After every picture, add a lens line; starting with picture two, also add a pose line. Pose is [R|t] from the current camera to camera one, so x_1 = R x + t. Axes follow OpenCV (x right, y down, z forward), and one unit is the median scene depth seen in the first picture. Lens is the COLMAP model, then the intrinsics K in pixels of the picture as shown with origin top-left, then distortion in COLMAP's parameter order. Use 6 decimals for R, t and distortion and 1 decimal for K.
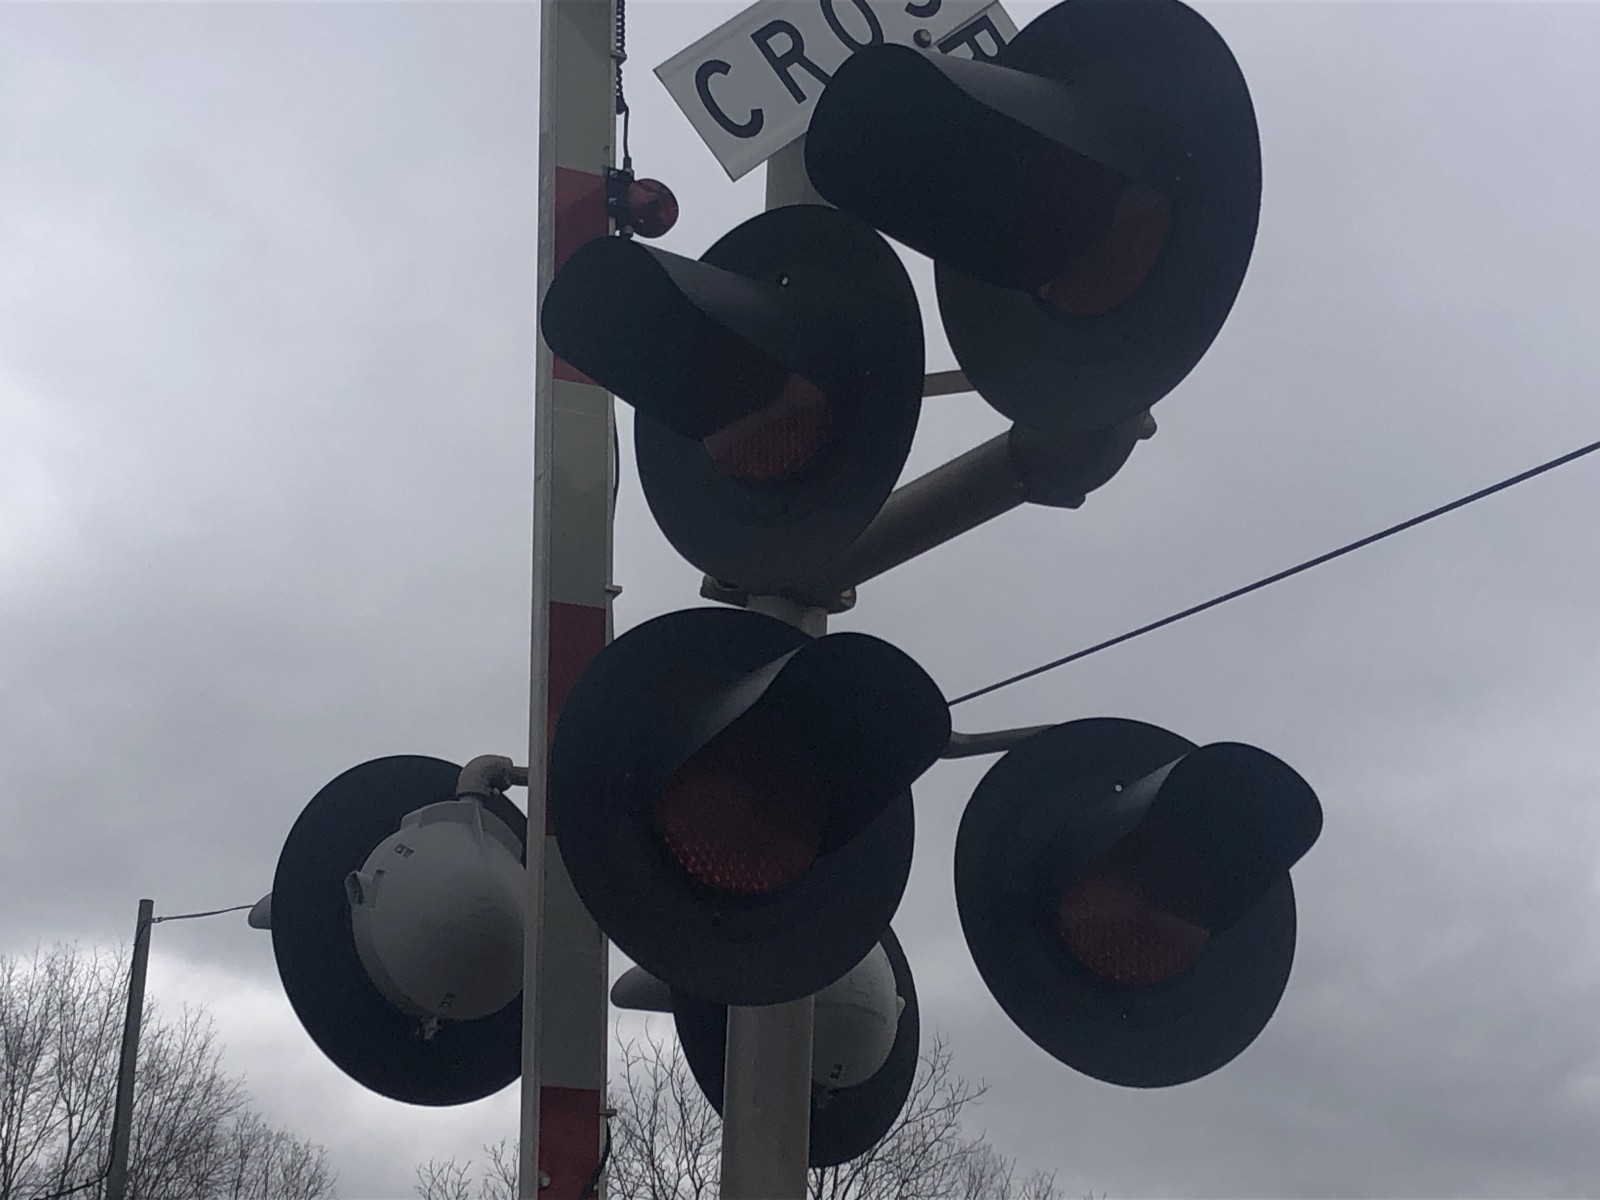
lens RADIAL K [[3205.2, 0, 800.0], [0, 3205.2, 600.0], [0, 0, 1]] dist [0.020807, -0.091876]
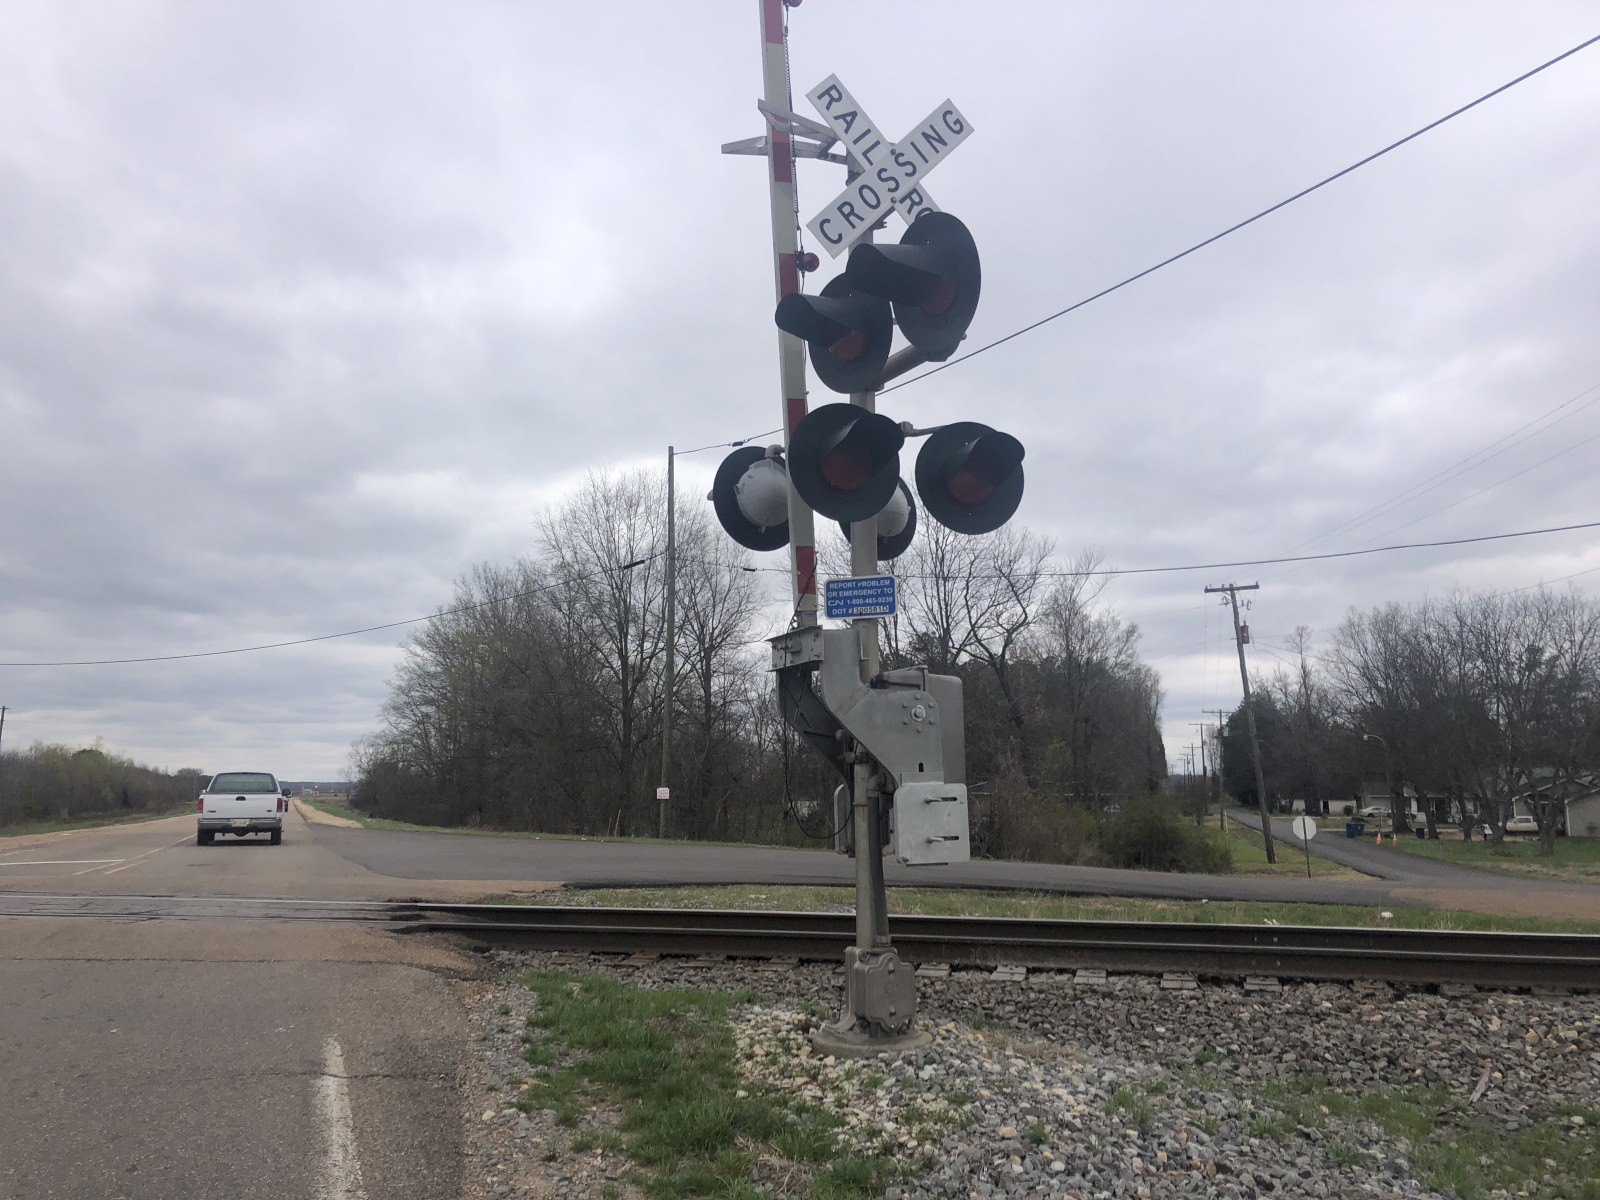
lens RADIAL K [[1279.5, 0, 777.2], [0, 1279.5, 606.9], [0, 0, 1]] dist [0.121557, -0.342050]
pose [[0.990263, -0.058417, -0.126361, 0.063192], [0.086697, 0.968974, 0.231460, -0.096086], [0.108919, -0.240162, 0.964603, -0.306953]]
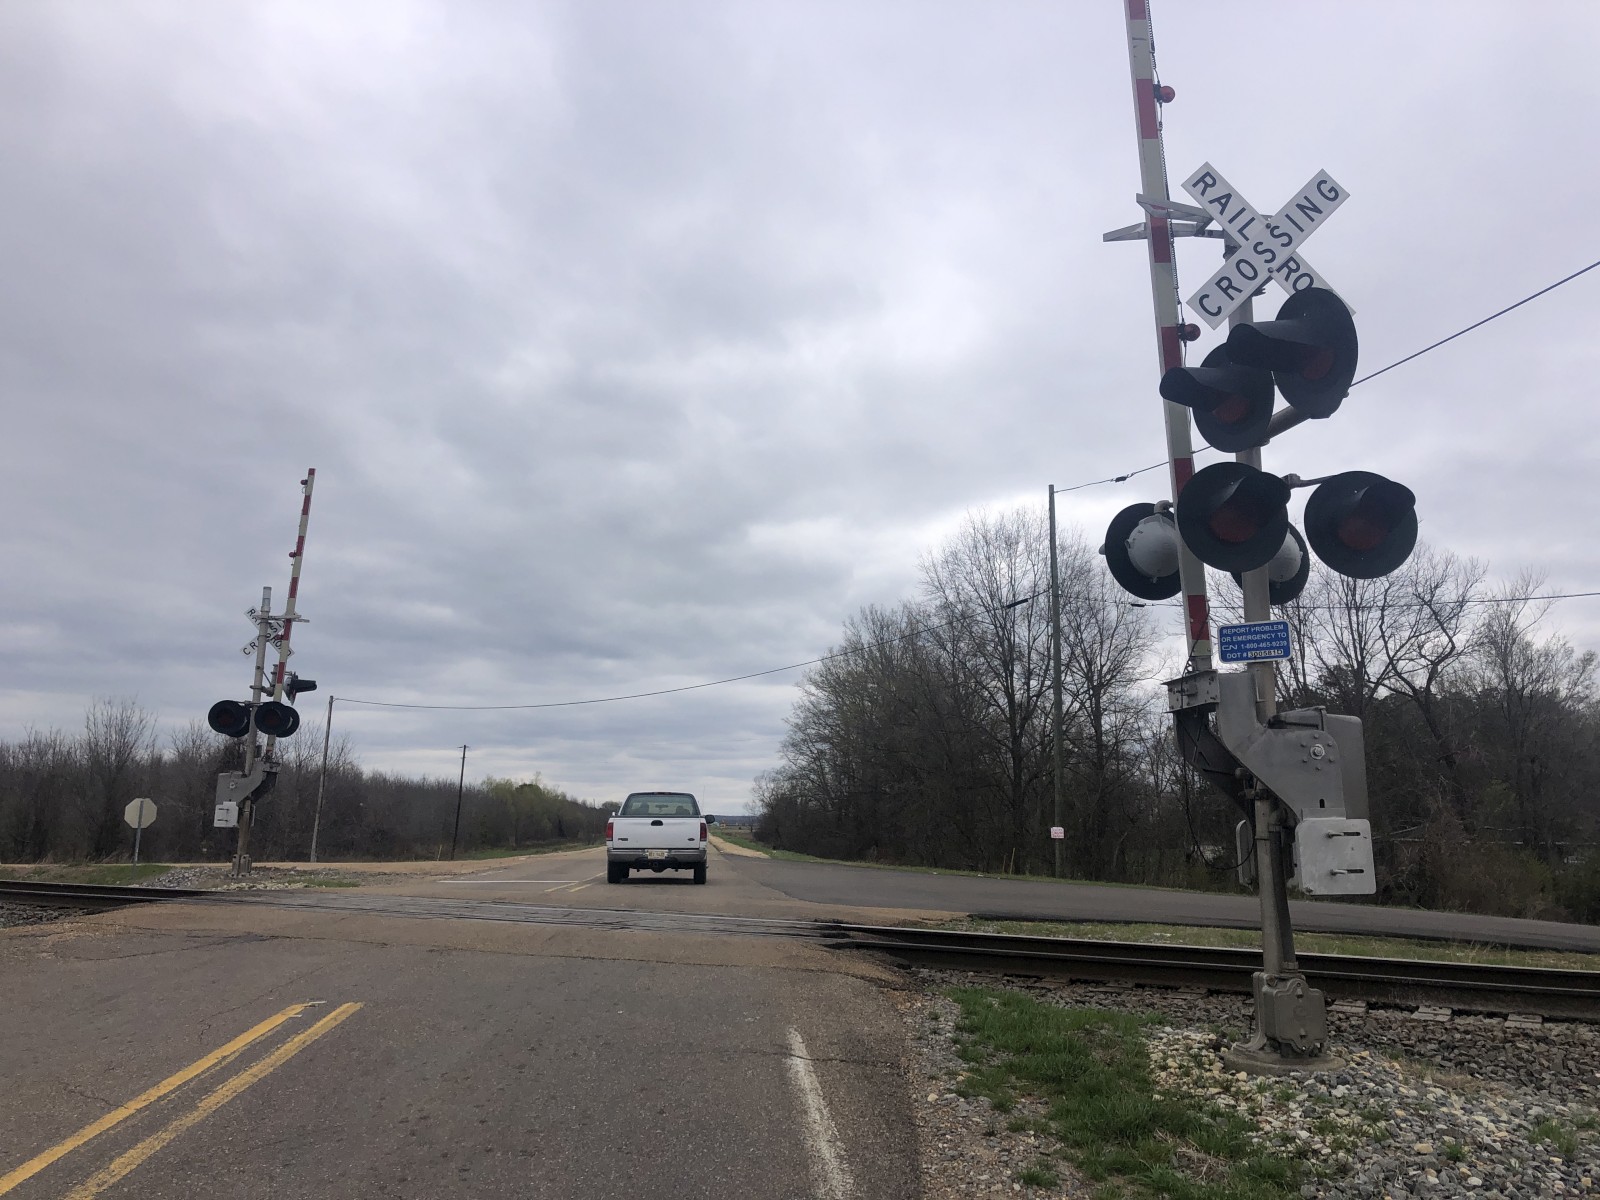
lens RADIAL K [[1308.7, 0, 766.5], [0, 1308.7, 578.2], [0, 0, 1]] dist [0.015391, 0.002669]
pose [[0.908277, -0.102312, -0.405667, 0.084887], [0.174333, 0.974000, 0.144677, -0.156352], [0.380318, -0.202128, 0.902498, -0.490328]]
